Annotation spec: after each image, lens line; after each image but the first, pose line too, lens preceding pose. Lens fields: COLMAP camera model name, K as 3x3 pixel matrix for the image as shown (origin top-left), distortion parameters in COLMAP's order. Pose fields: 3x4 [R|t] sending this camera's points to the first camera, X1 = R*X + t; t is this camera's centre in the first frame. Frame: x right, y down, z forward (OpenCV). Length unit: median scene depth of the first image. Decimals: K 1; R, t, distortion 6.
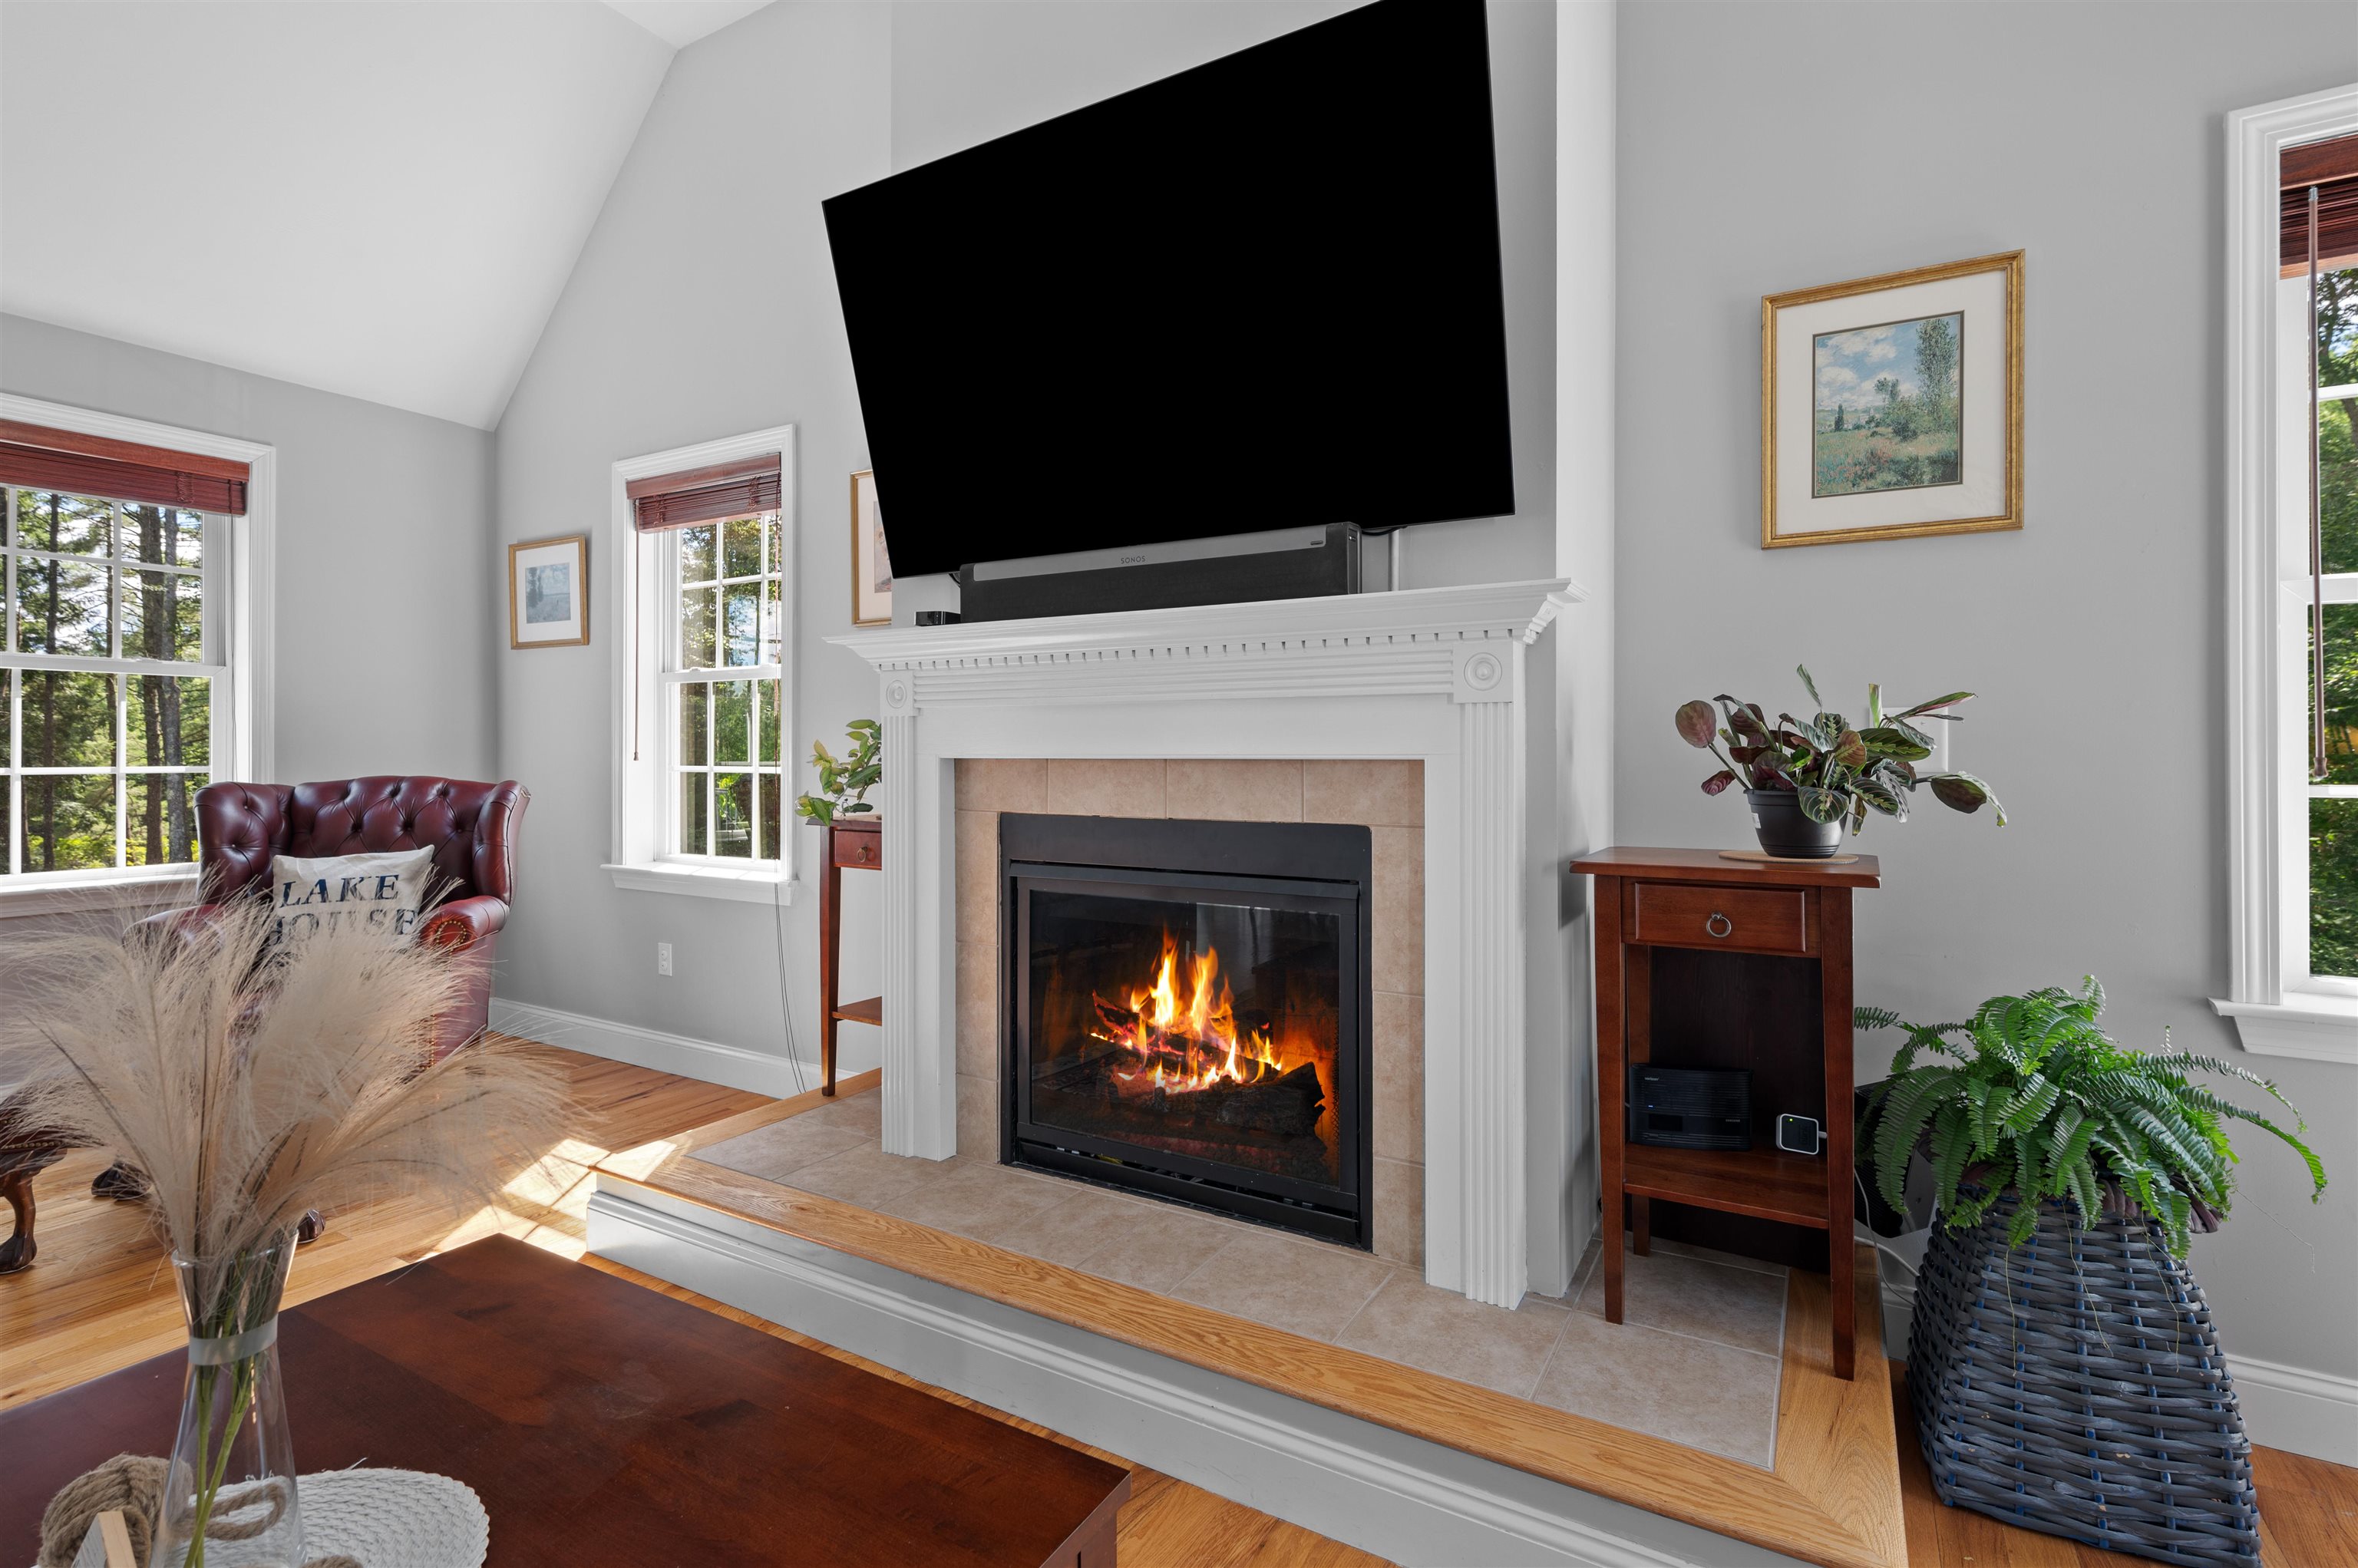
lens RADIAL K [[1091.4, 0, 1199.6], [0, 1091.4, 759.8], [0, 0, 1]] dist [0.000867, 0.000450]
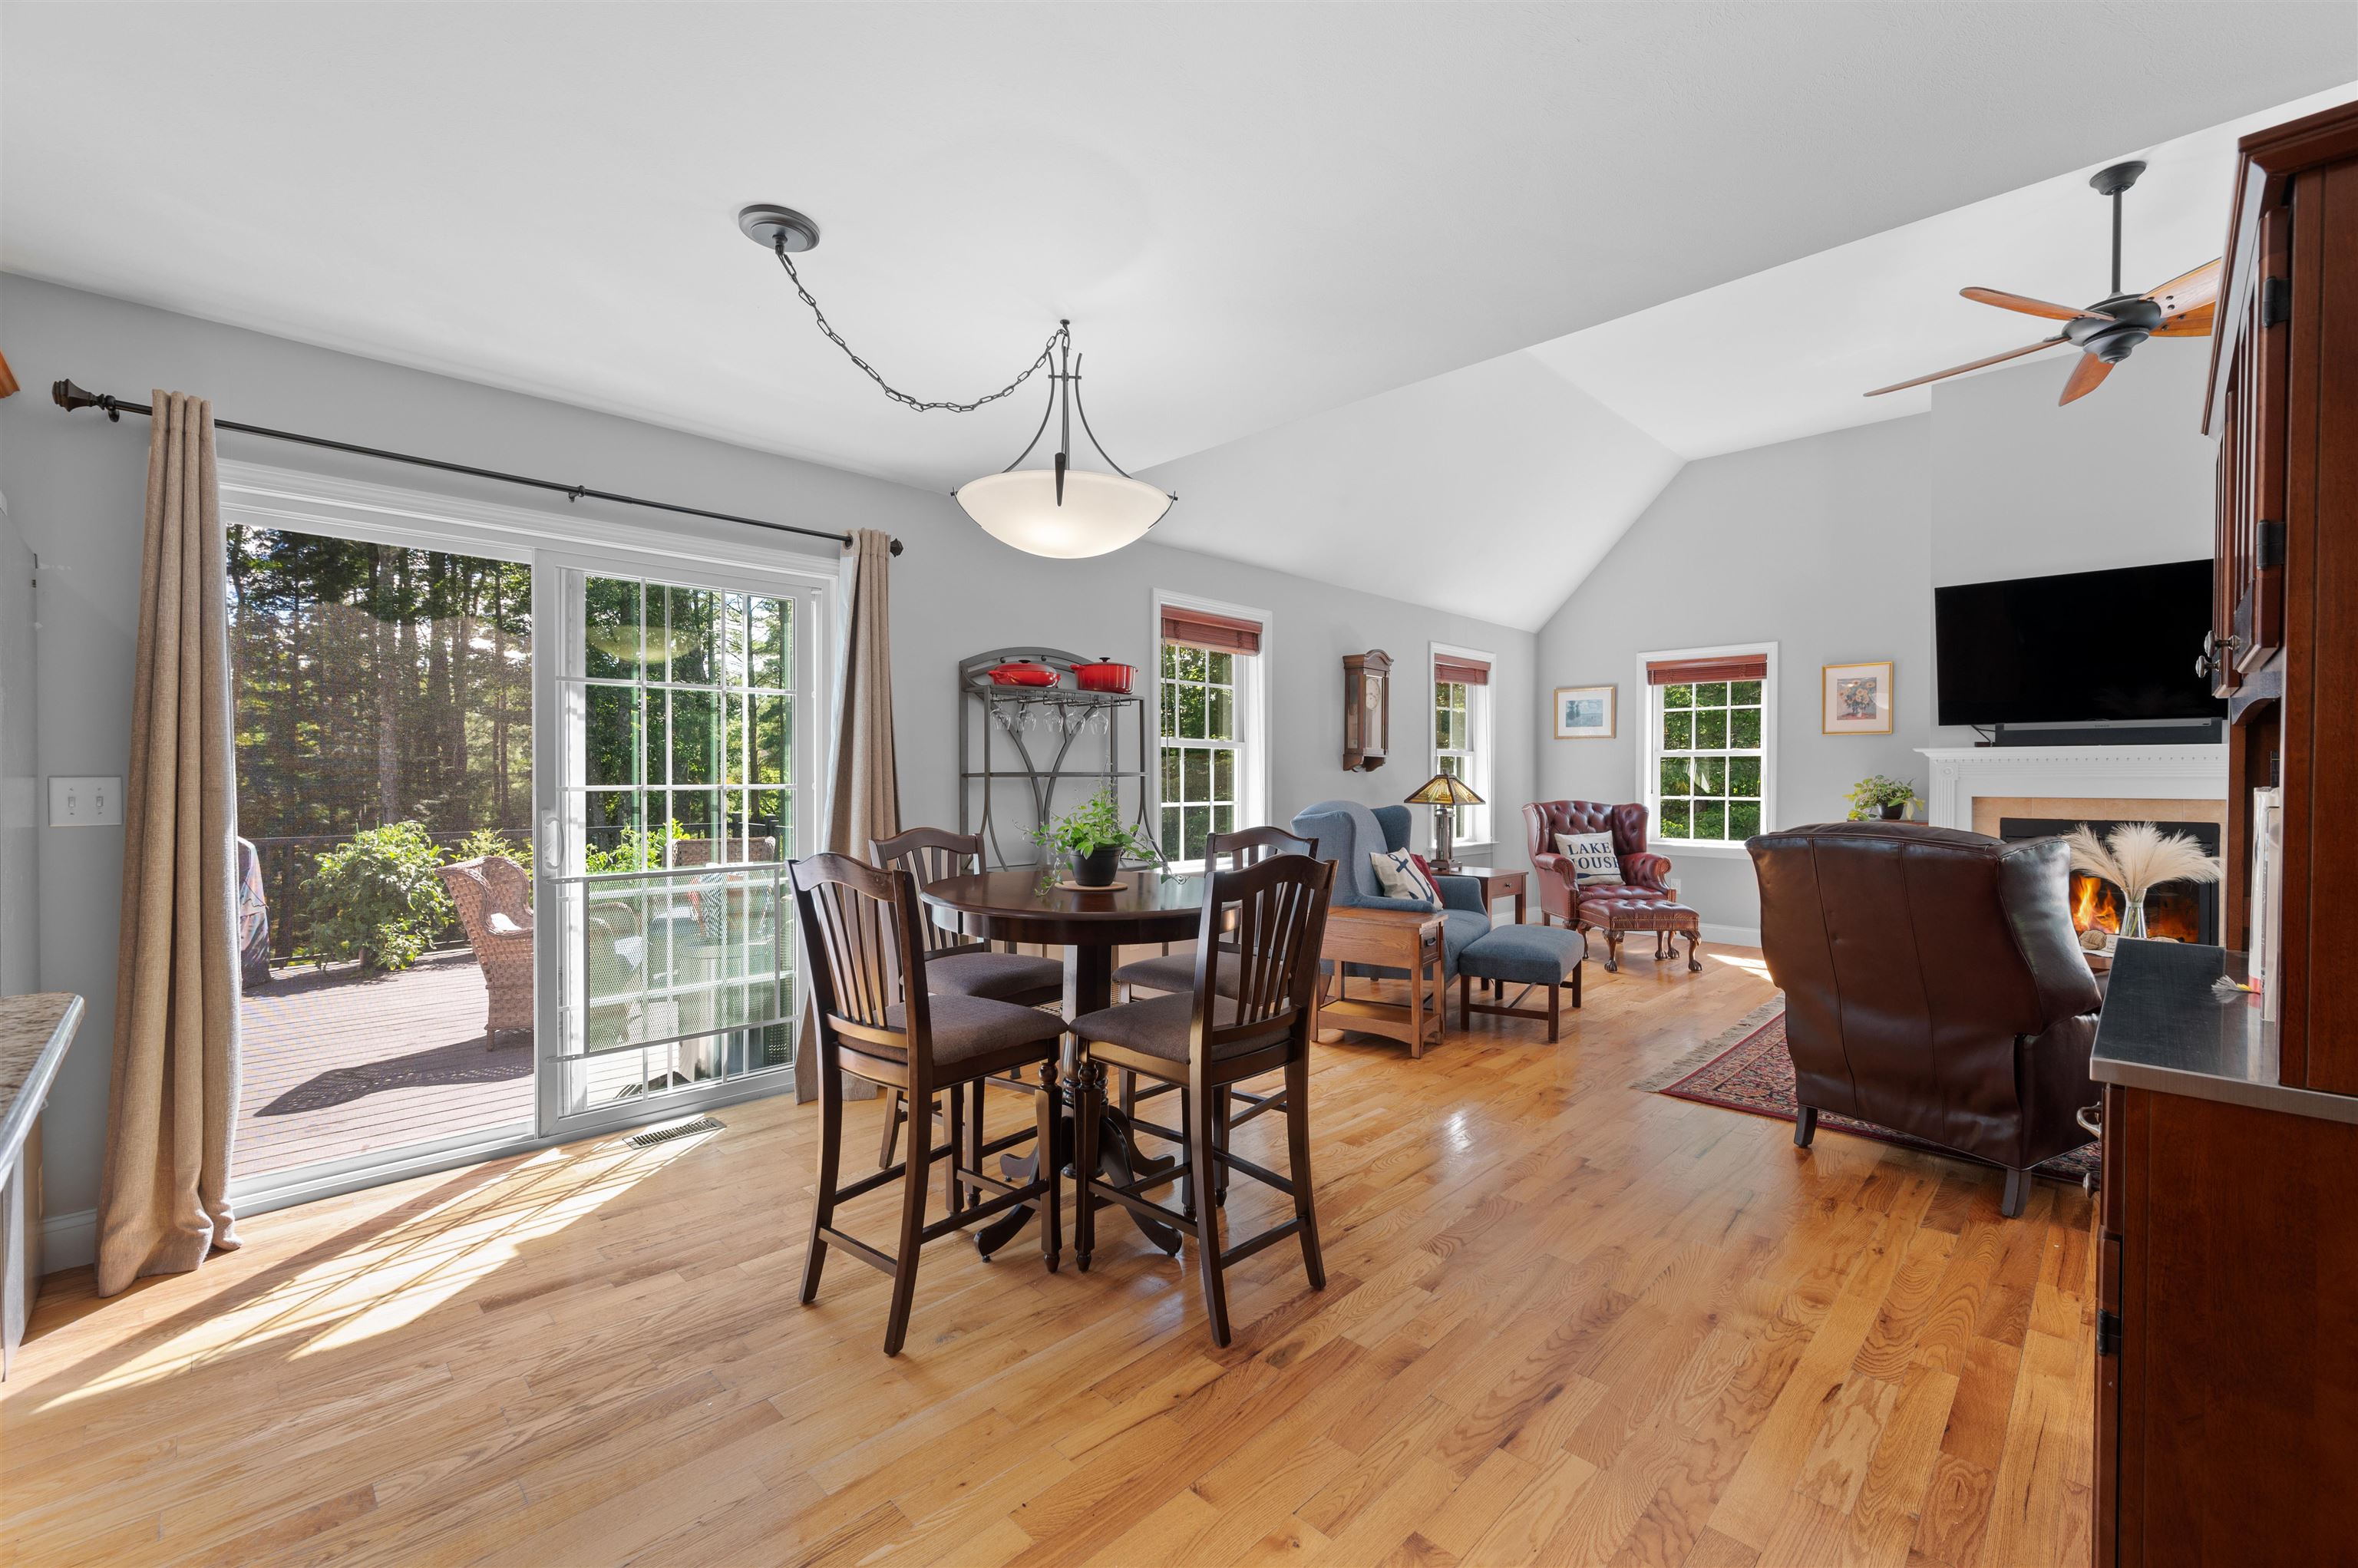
lens RADIAL K [[977.0, 0, 1192.3], [0, 977.0, 789.8], [0, 0, 1]] dist [0.000912, -0.001217]
pose [[0.970550, 0.005227, -0.240843, -1.730130], [-0.003715, 0.999970, 0.006734, -0.030645], [0.240871, -0.005641, 0.970541, -1.980465]]
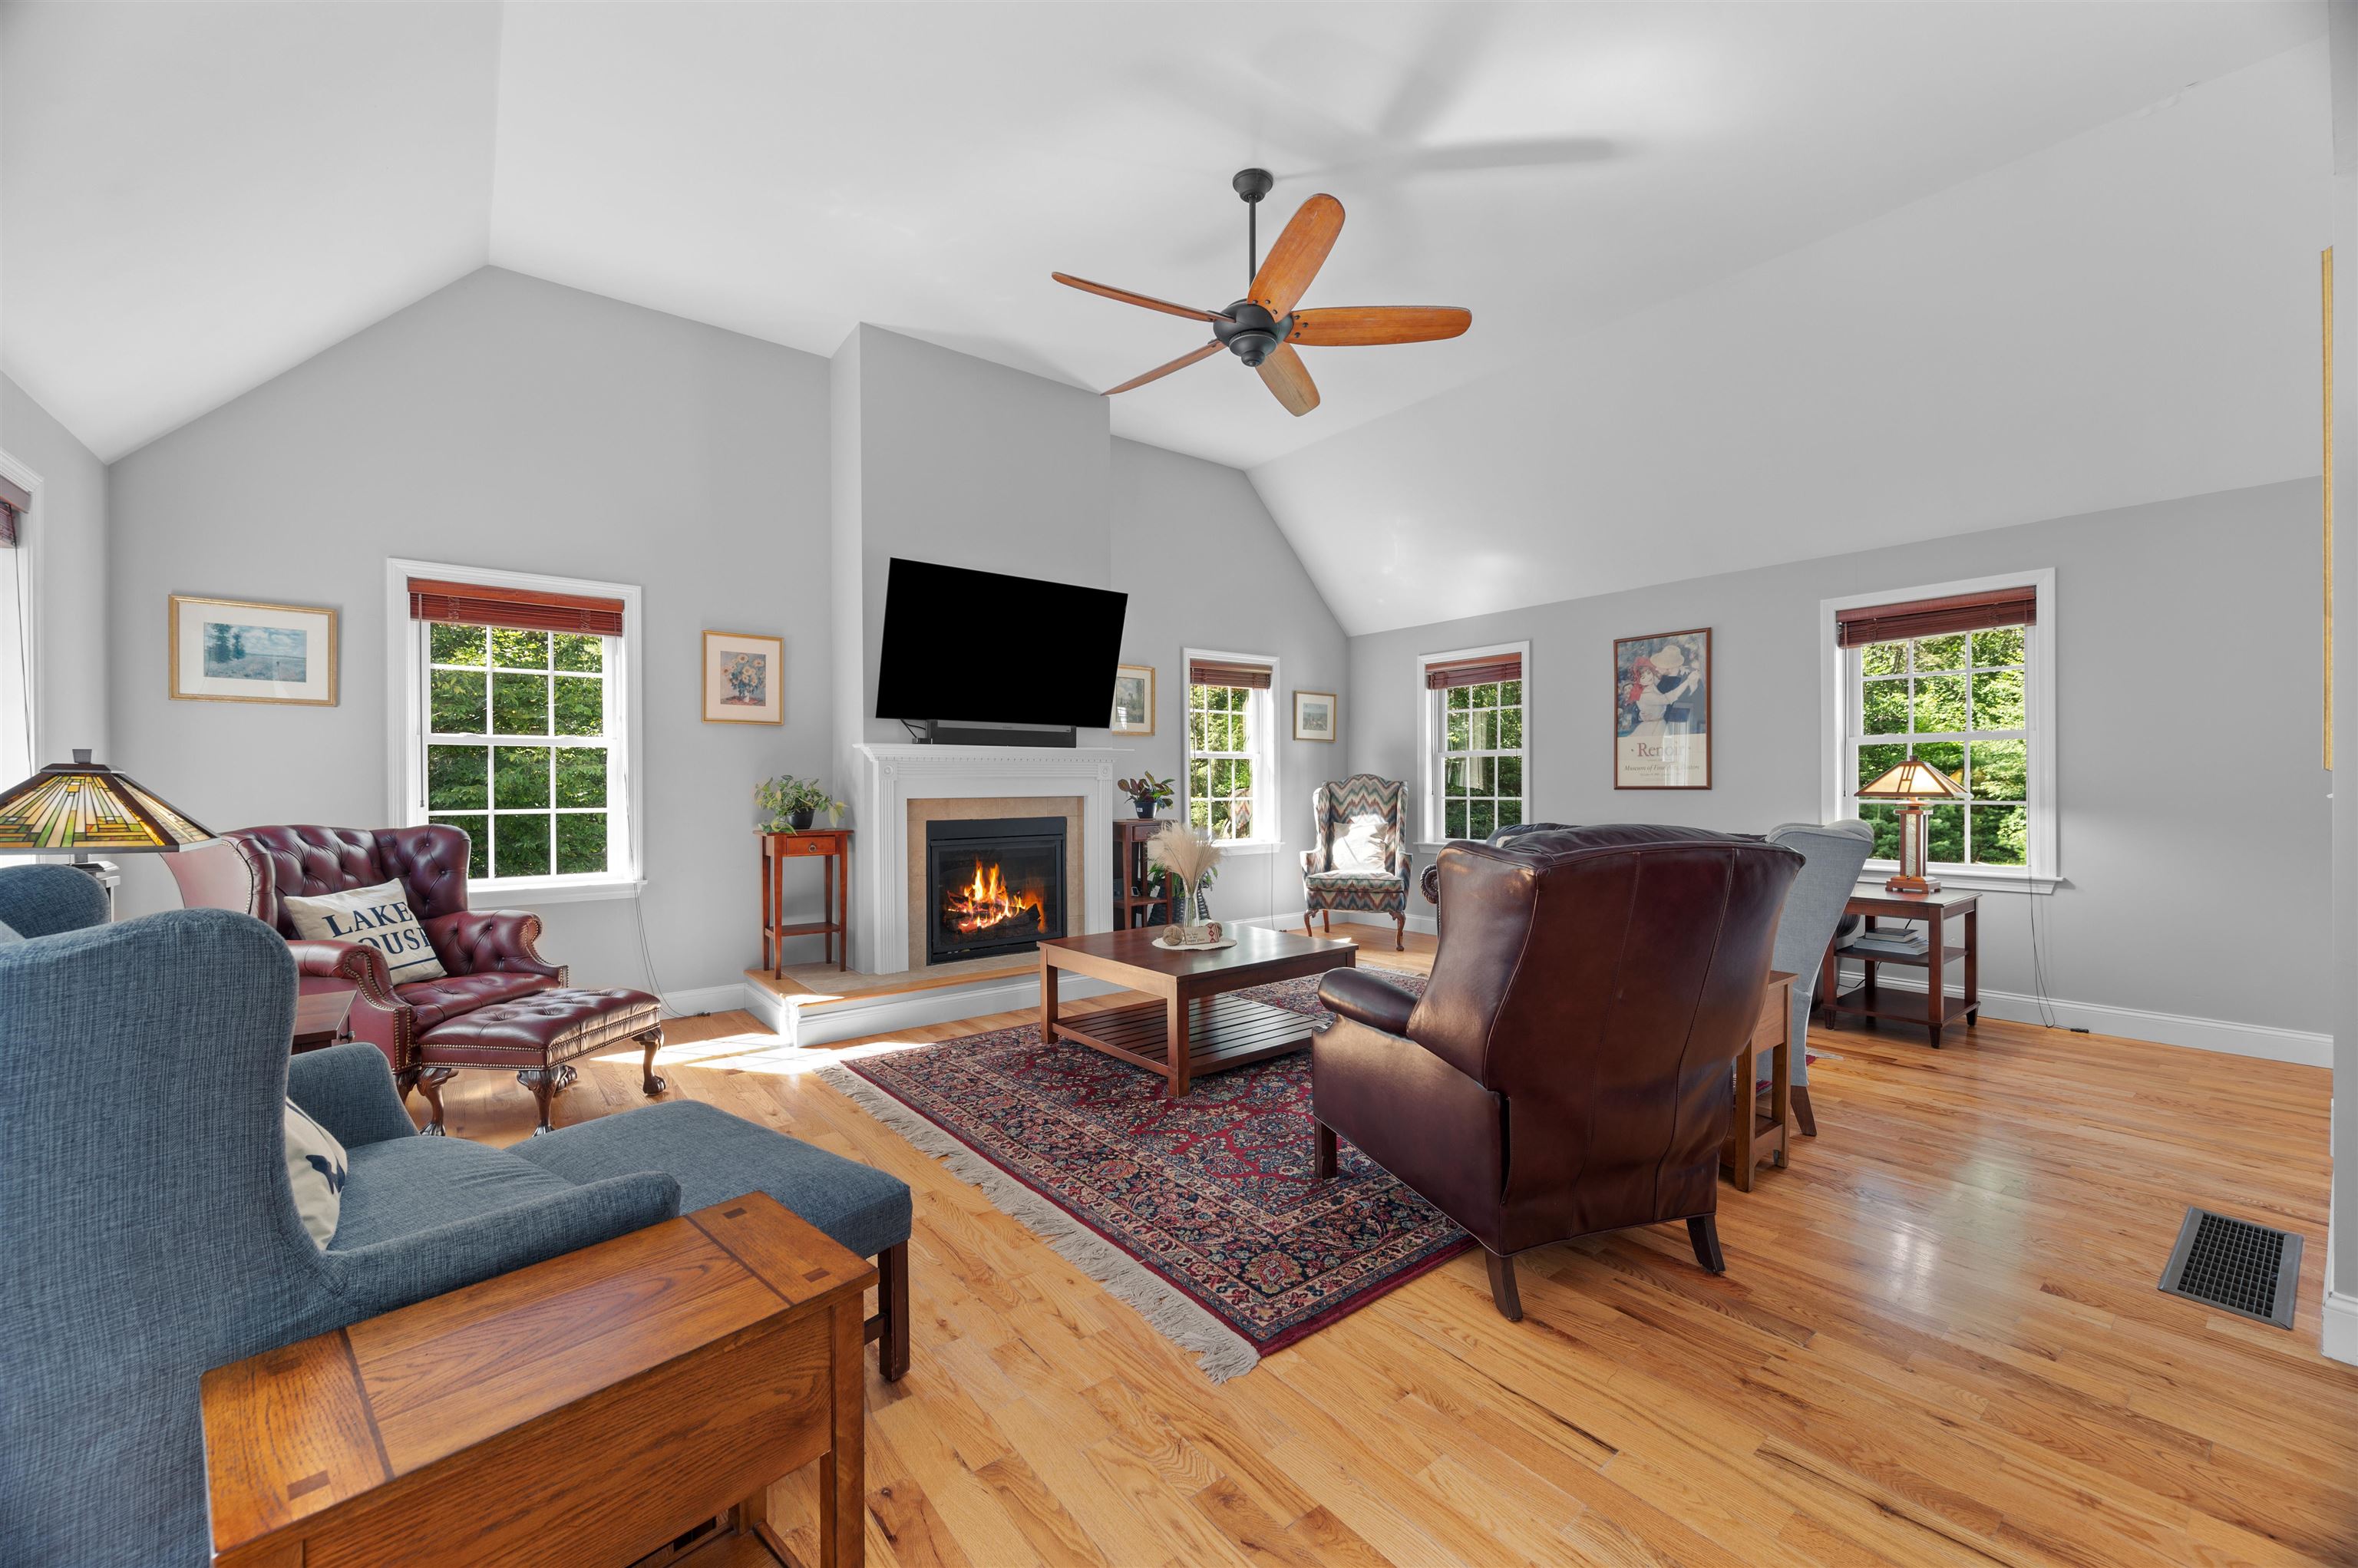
lens RADIAL K [[927.9, 0, 1175.3], [0, 927.9, 790.2], [0, 0, 1]] dist [-0.001790, -0.001268]
pose [[0.374197, -0.007085, 0.927322, -2.171592], [0.013877, 0.999902, 0.002040, -0.017327], [-0.927245, 0.012105, 0.374259, -0.315199]]
